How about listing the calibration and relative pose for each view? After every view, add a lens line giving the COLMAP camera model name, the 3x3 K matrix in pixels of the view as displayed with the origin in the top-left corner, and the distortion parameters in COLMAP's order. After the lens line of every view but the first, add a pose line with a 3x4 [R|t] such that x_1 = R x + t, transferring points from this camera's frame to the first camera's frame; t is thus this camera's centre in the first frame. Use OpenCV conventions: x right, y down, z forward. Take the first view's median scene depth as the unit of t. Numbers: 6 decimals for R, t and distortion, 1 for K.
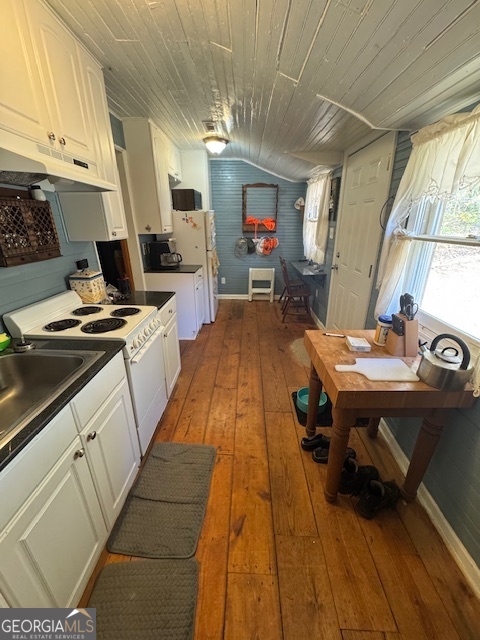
lens RADIAL K [[261.6, 0, 240.0], [0, 261.6, 320.0], [0, 0, 1]] dist [-0.010603, -0.000142]
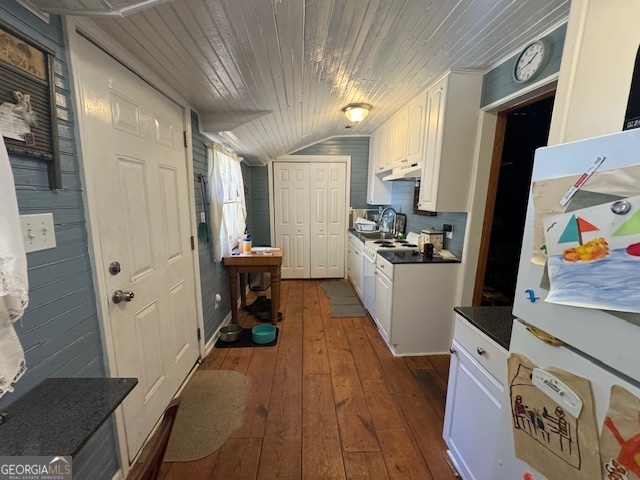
lens RADIAL K [[261.6, 0, 320.0], [0, 261.6, 240.0], [0, 0, 1]] dist [-0.010603, -0.000142]
pose [[-0.995857, -0.002050, -0.090909, 0.132130], [-0.047839, 0.862019, 0.504614, -0.735998], [0.077331, 0.506872, -0.858546, 1.959631]]
